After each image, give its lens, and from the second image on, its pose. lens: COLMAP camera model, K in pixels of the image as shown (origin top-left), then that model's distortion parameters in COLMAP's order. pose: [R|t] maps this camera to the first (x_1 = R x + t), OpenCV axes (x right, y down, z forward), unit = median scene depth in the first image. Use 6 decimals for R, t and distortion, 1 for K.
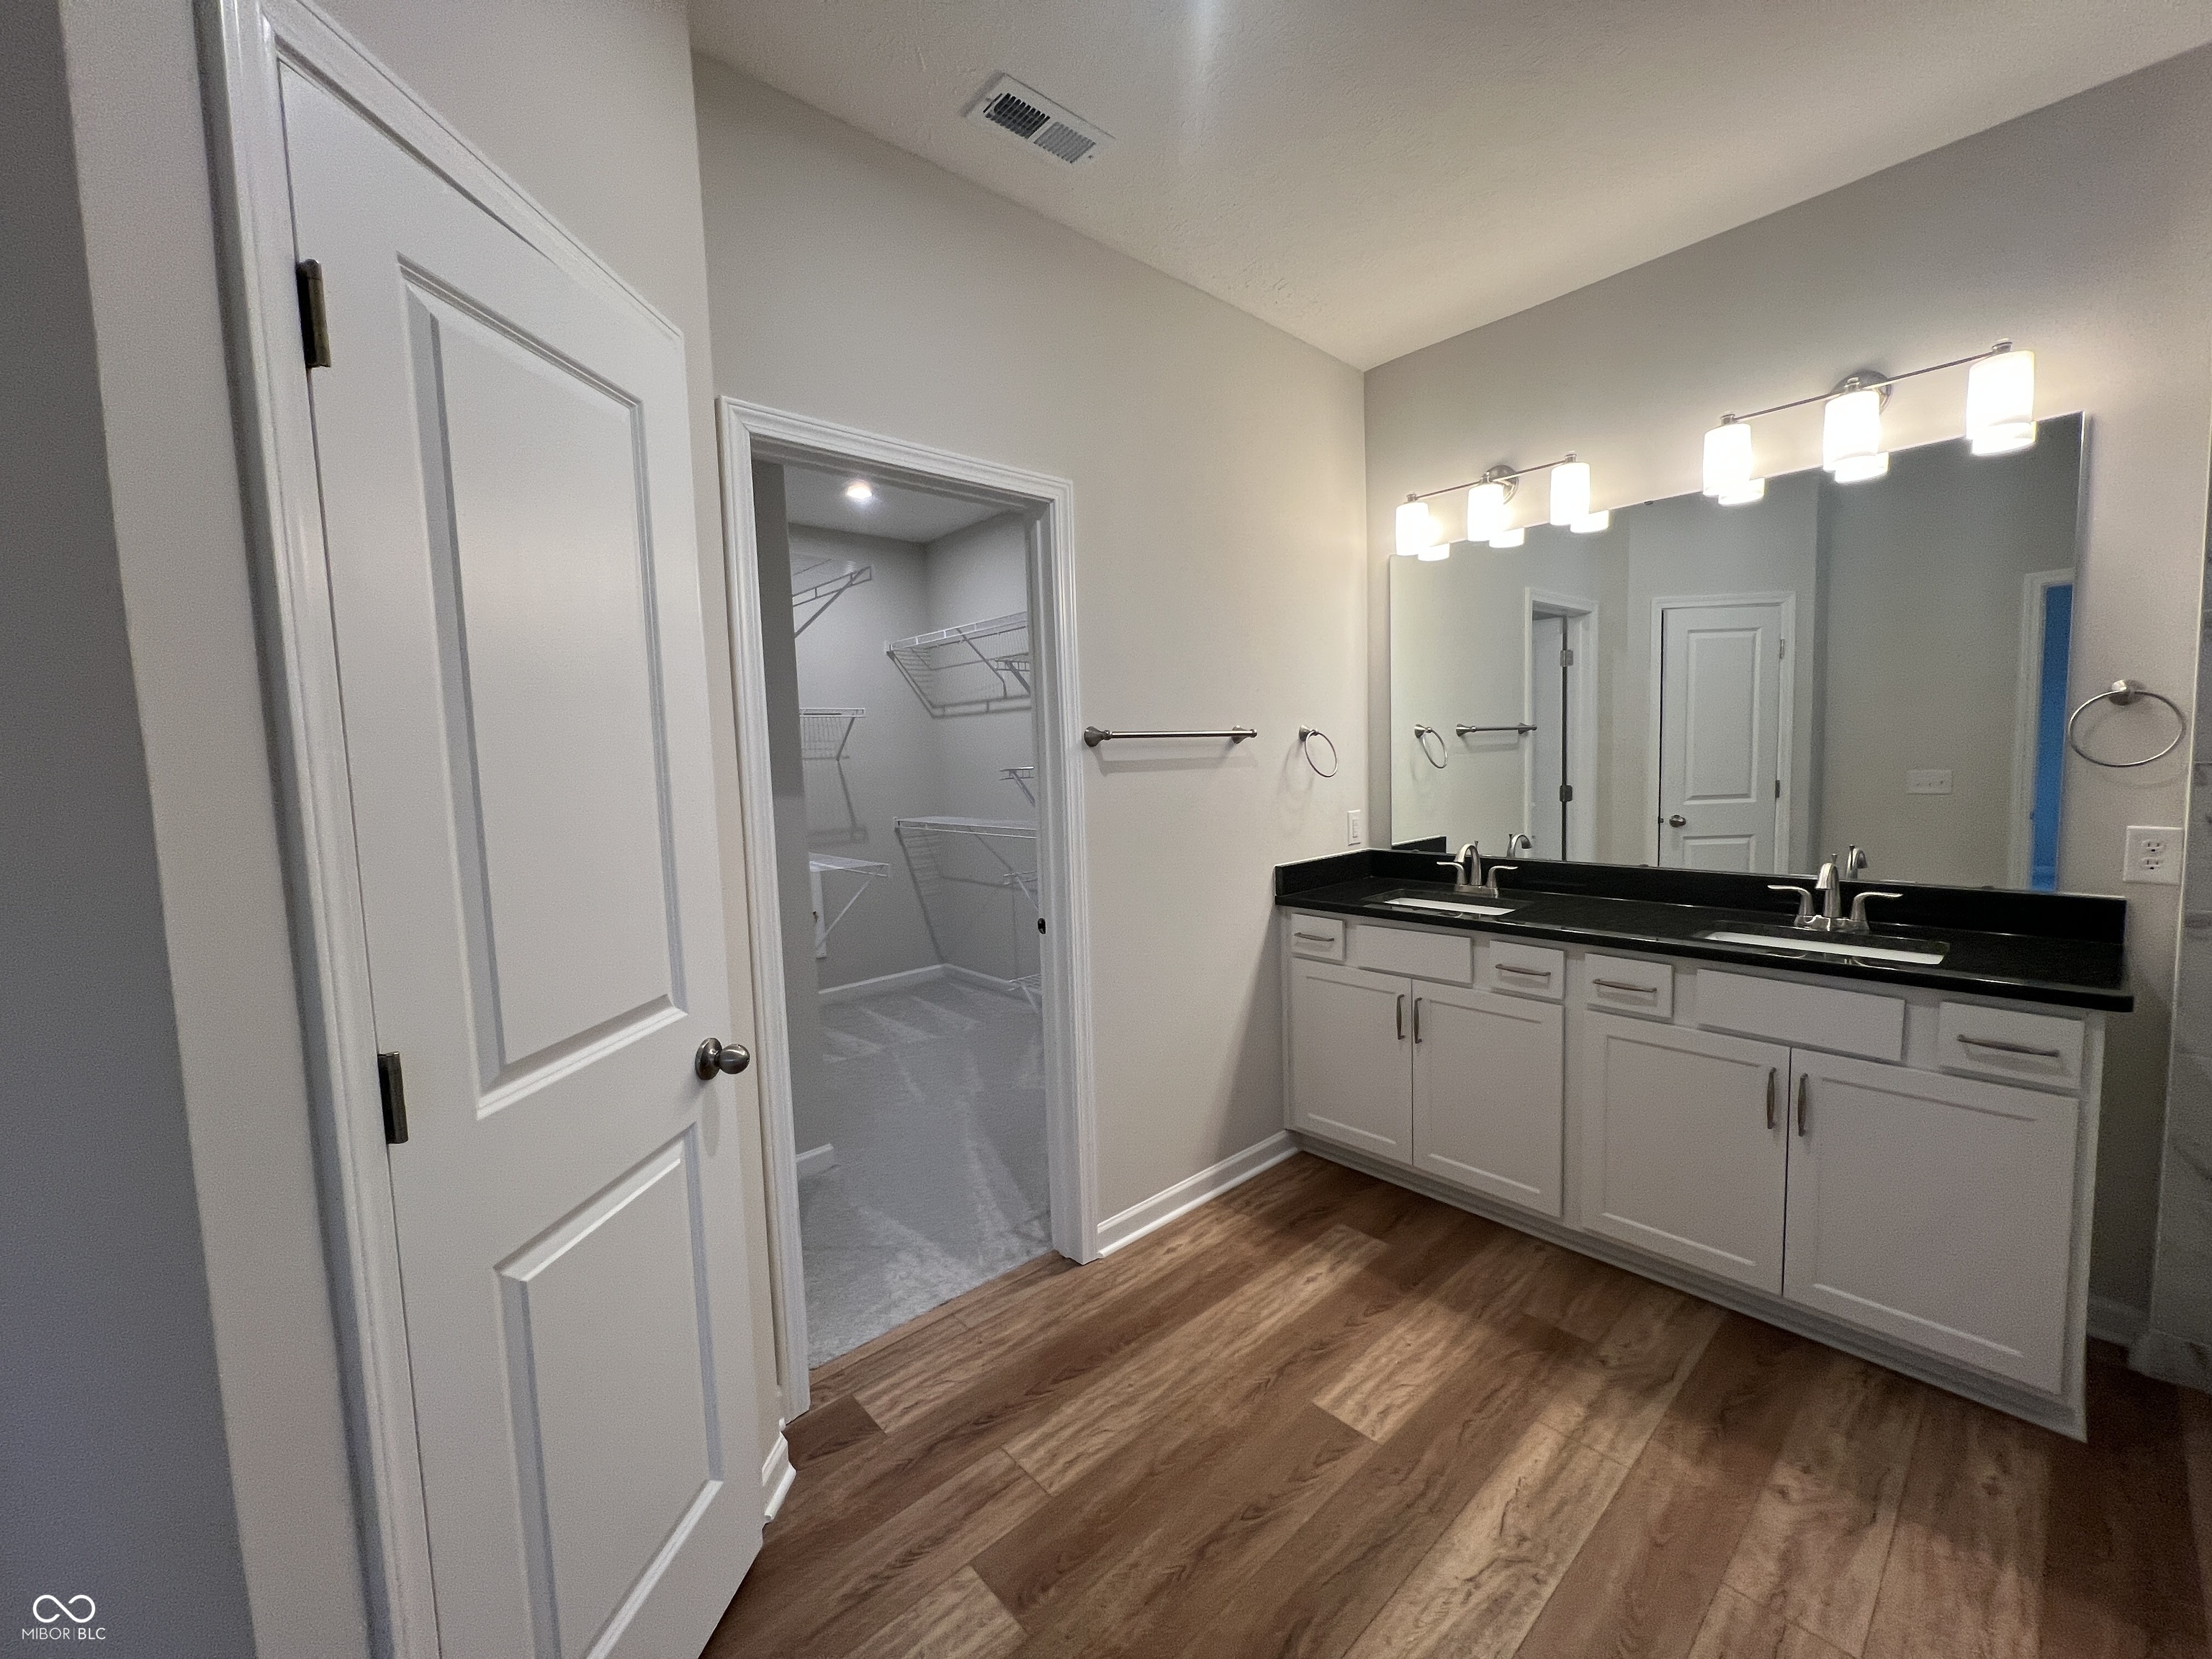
lens RADIAL K [[877.7, 0, 1107.9], [0, 877.7, 833.2], [0, 0, 1]] dist [-0.001651, 0.000538]
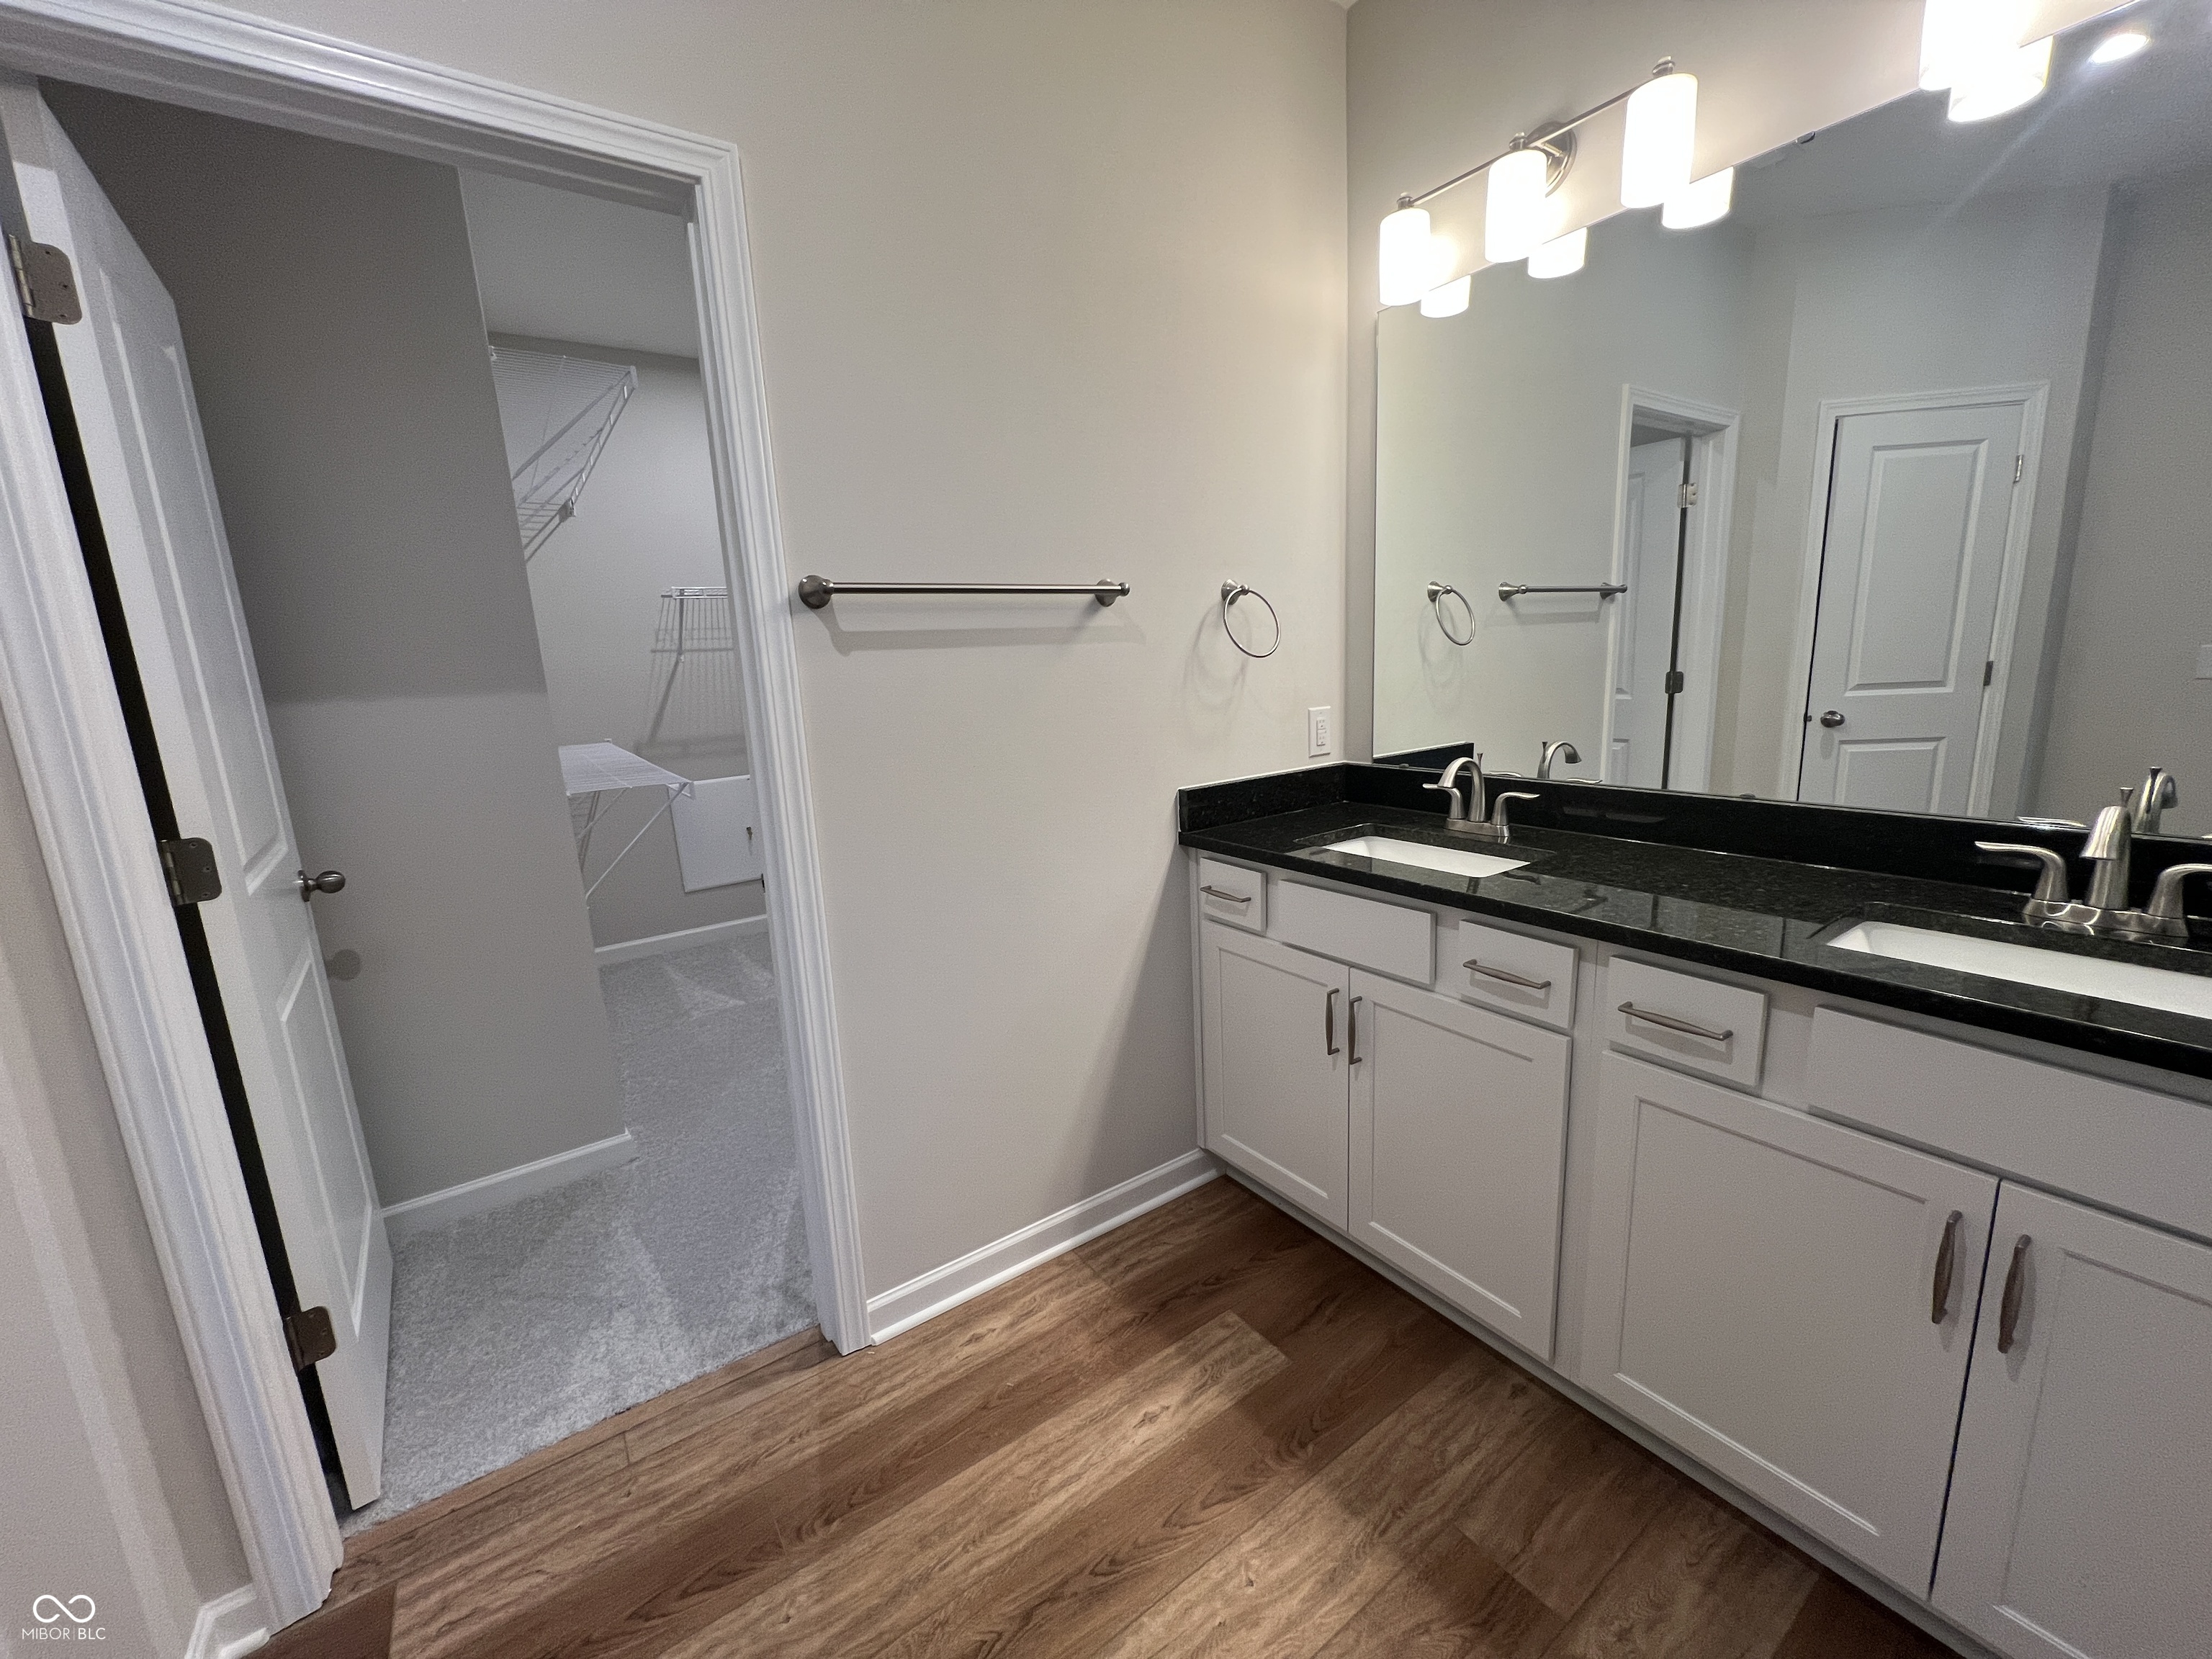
lens RADIAL K [[877.7, 0, 1107.5], [0, 877.7, 831.0], [0, 0, 1]] dist [-0.001651, 0.000538]
pose [[0.992756, 0.011278, -0.119616, 0.266134], [0.002342, 0.993579, 0.113114, -0.009762], [0.120124, -0.112575, 0.986356, 0.376456]]
